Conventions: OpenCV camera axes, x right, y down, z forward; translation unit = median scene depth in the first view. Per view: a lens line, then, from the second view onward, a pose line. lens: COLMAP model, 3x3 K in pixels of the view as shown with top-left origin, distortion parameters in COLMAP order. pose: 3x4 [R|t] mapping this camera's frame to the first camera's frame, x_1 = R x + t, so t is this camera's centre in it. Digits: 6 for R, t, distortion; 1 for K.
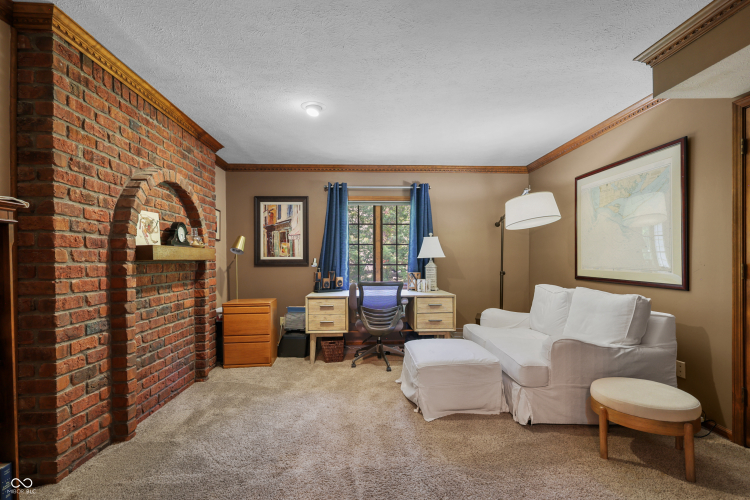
lens RADIAL K [[359.5, 0, 375.3], [0, 359.5, 257.8], [0, 0, 1]] dist [0.000812, 0.000044]
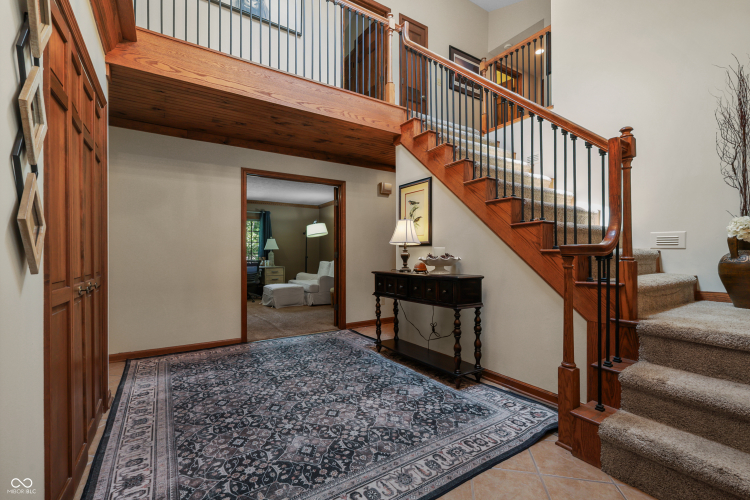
lens RADIAL K [[324.2, 0, 375.4], [0, 324.2, 252.2], [0, 0, 1]] dist [-0.001335, 0.001979]
pose [[0.865193, -0.001115, 0.501438, -0.272604], [-0.000396, 0.999996, 0.002906, 0.011243], [-0.501439, -0.002713, 0.865189, -0.926355]]
